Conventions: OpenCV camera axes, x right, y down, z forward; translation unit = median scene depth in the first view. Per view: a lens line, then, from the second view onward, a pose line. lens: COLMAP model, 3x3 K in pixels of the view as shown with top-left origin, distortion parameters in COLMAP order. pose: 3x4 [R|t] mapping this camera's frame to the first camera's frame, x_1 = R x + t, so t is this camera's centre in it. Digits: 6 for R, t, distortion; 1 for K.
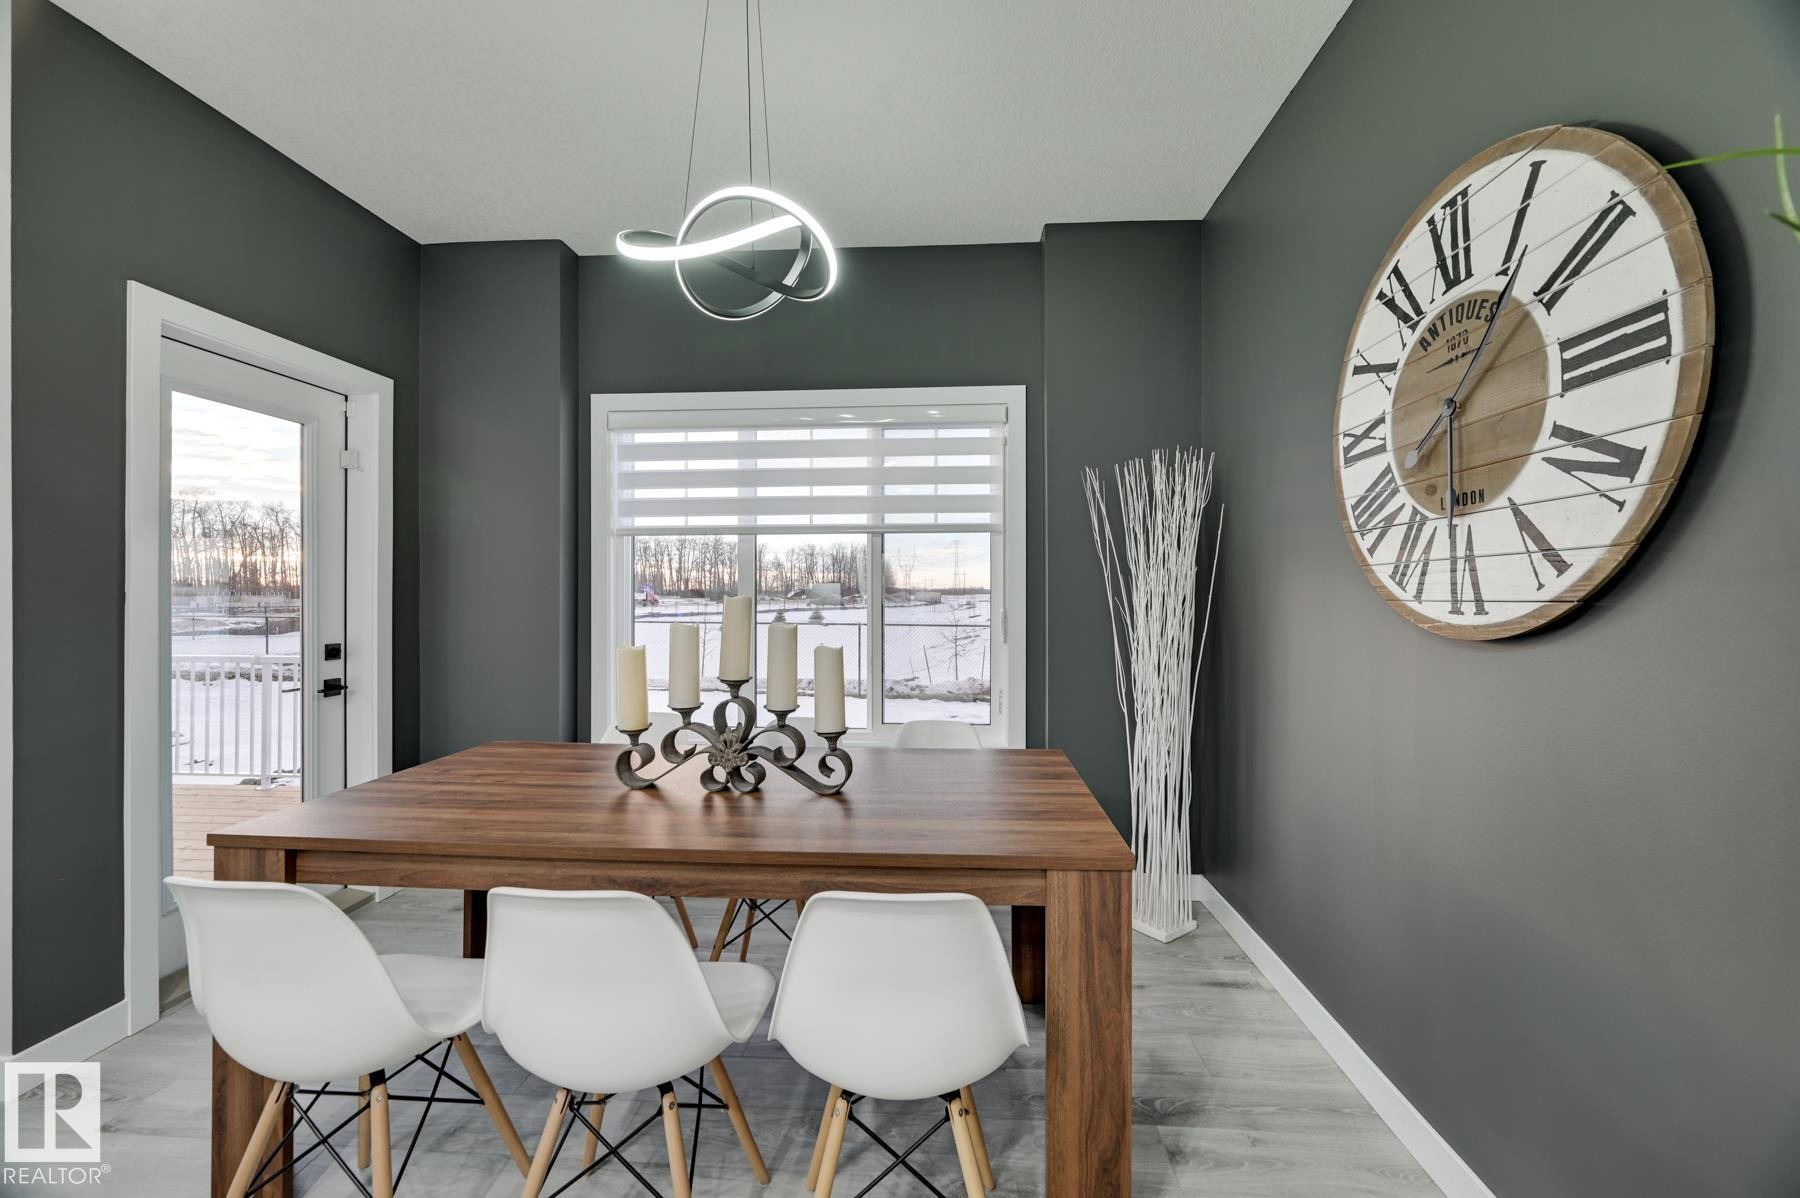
lens RADIAL K [[718.5, 0, 898.1], [0, 718.5, 589.6], [0, 0, 1]] dist [0.003156, 0.000462]
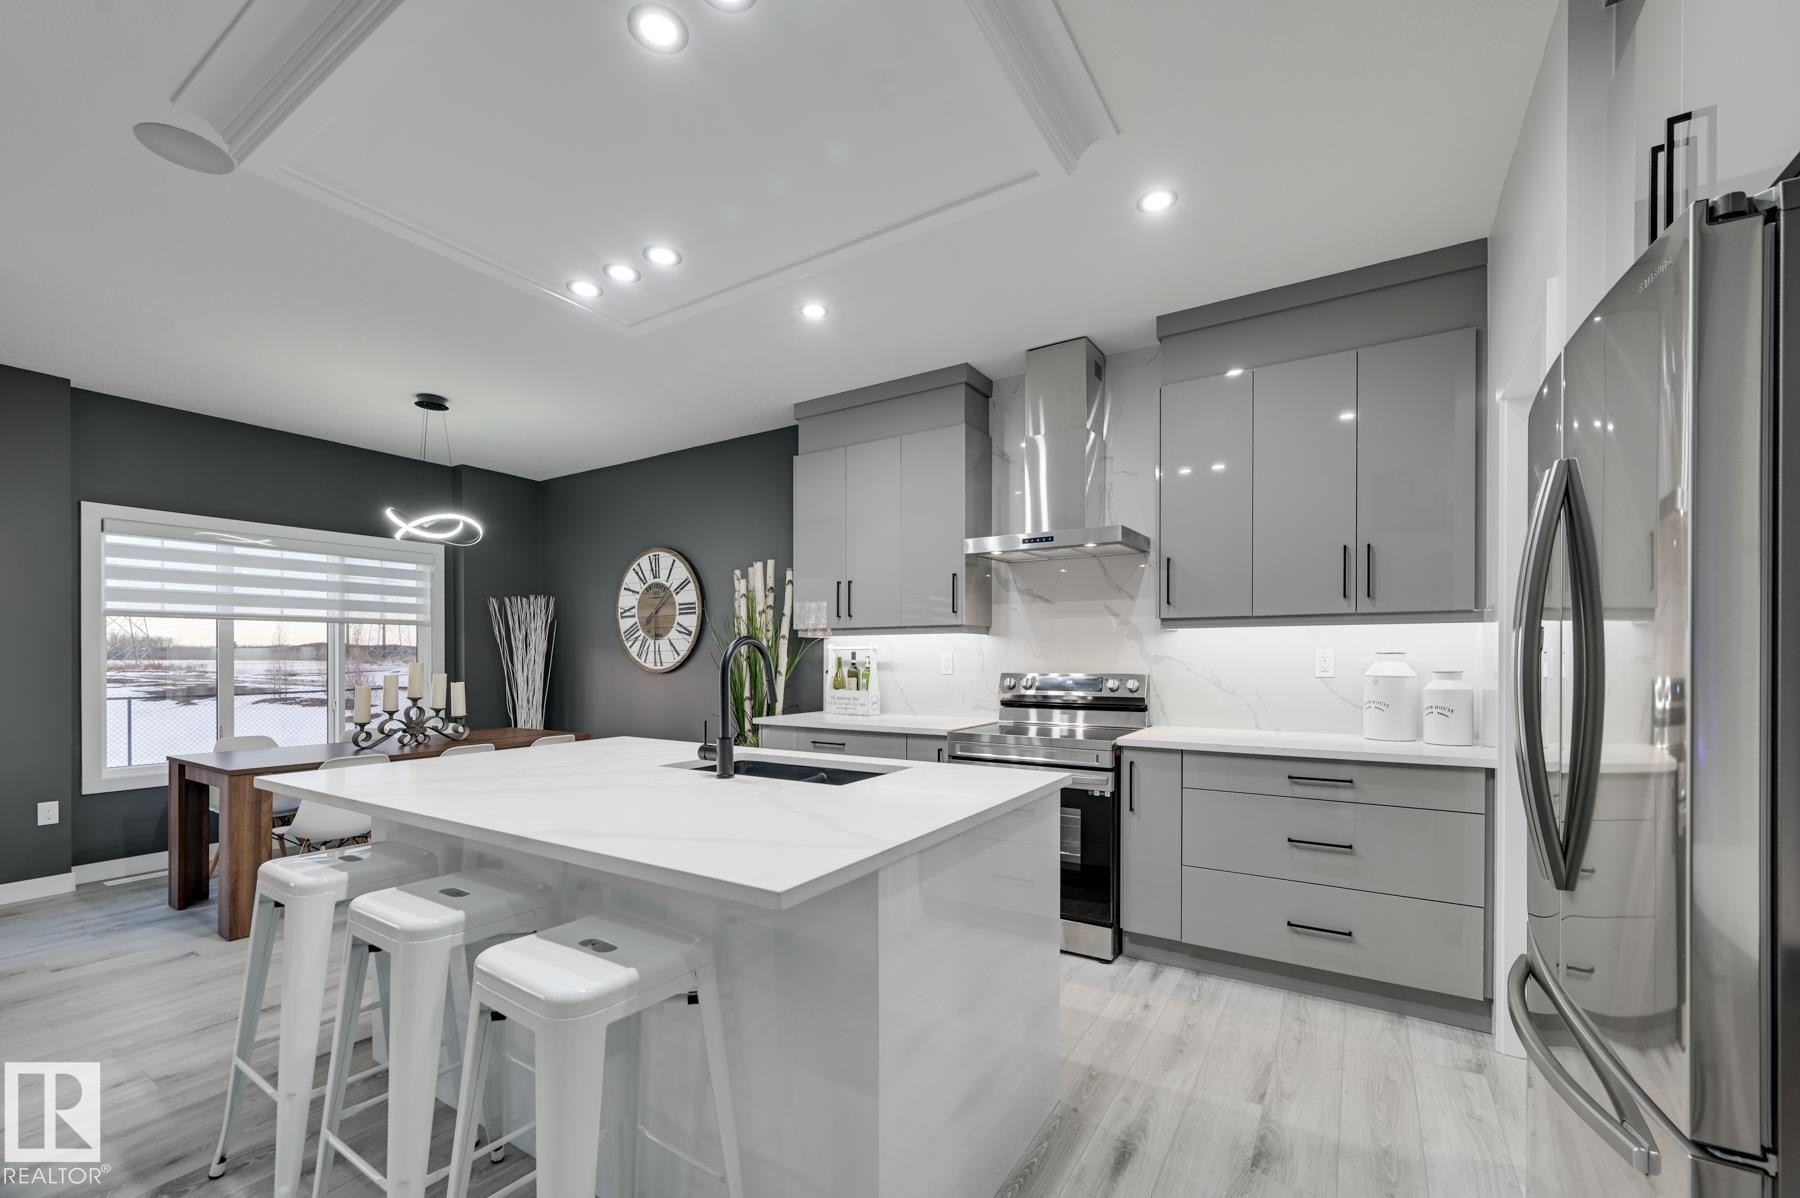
lens RADIAL K [[718.5, 0, 917.0], [0, 718.5, 661.0], [0, 0, 1]] dist [0.003156, 0.000462]
pose [[0.449167, -0.006390, 0.893425, -1.735548], [-0.003958, 0.999950, 0.009142, -0.028762], [-0.893439, -0.007642, 0.449119, -1.680081]]
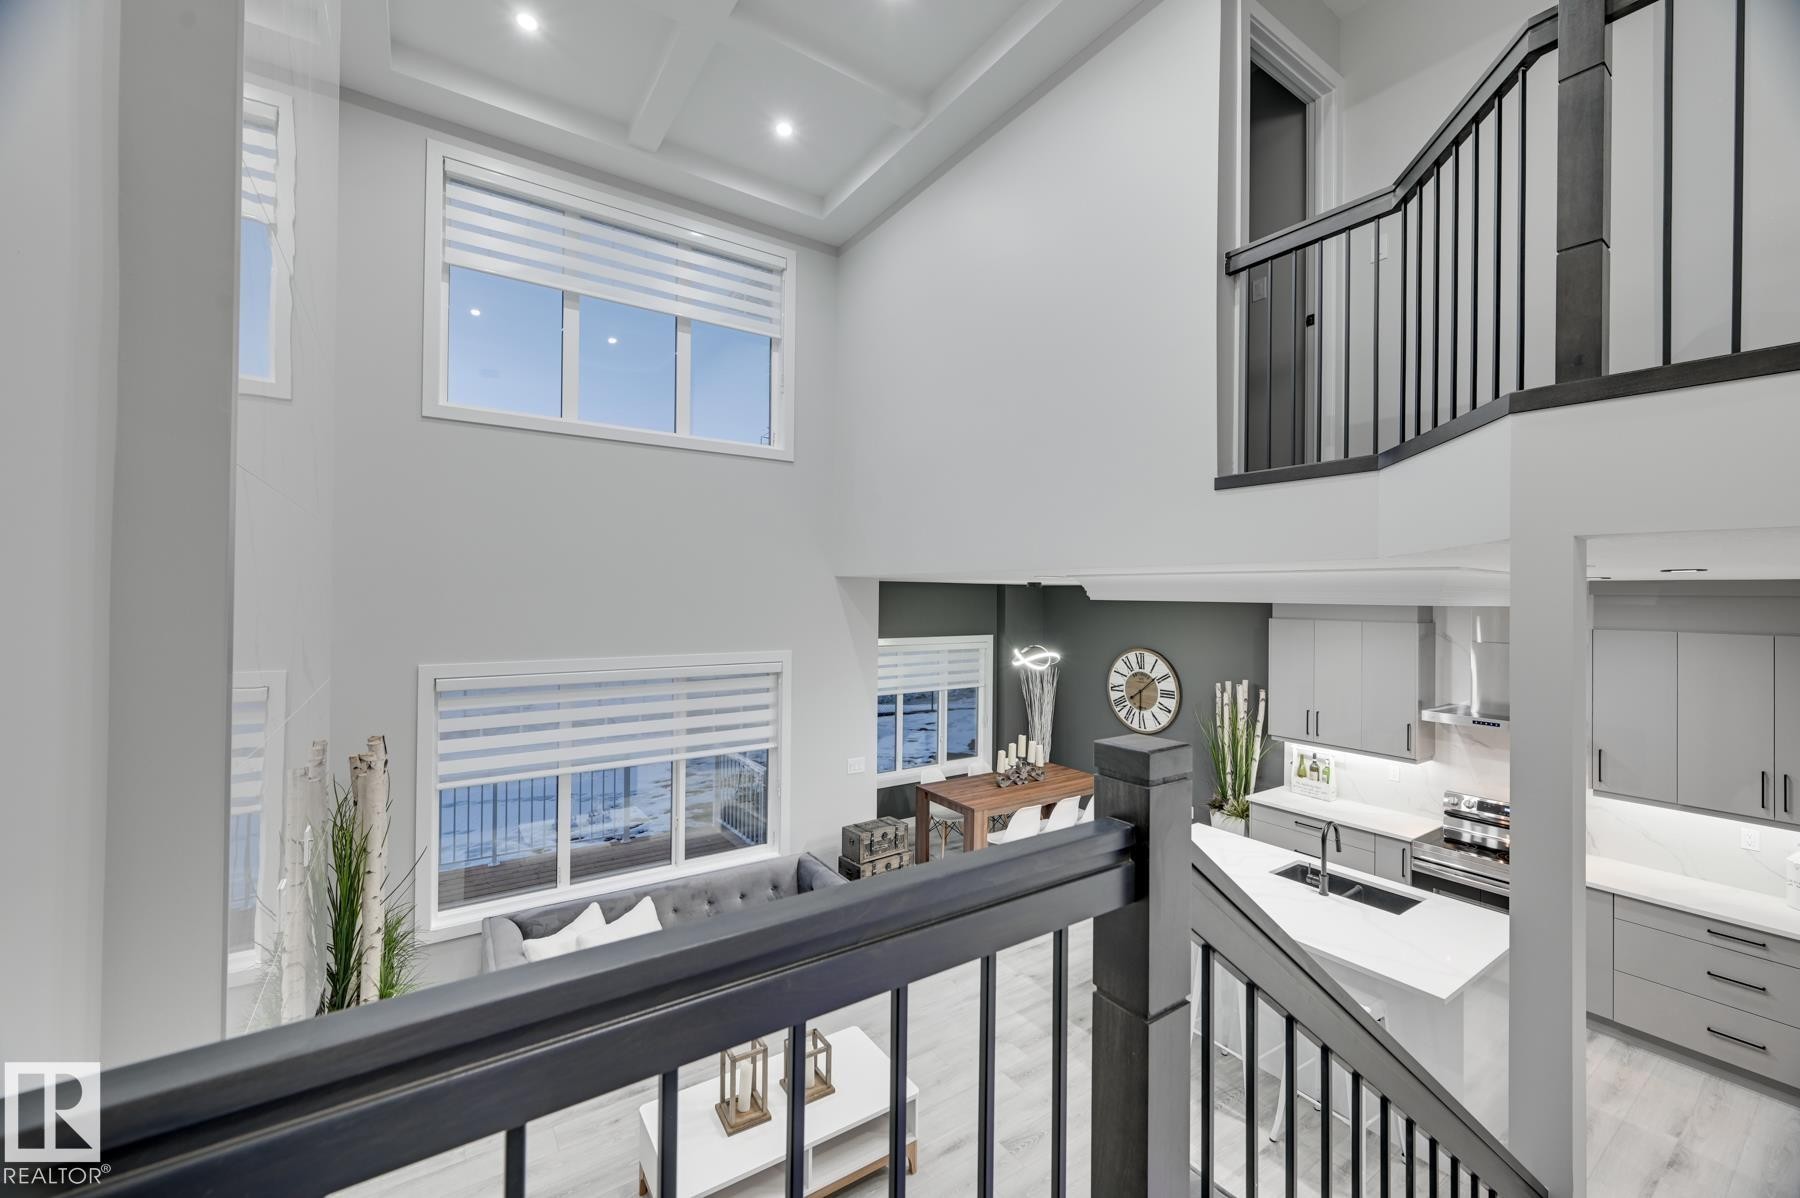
lens RADIAL K [[718.5, 0, 908.1], [0, 718.5, 579.5], [0, 0, 1]] dist [0.003156, 0.000462]
pose [[0.769772, 0.007368, 0.638276, -3.656055], [-0.008492, 0.999963, -0.001302, -0.963453], [-0.638262, -0.004418, 0.769806, -1.860868]]
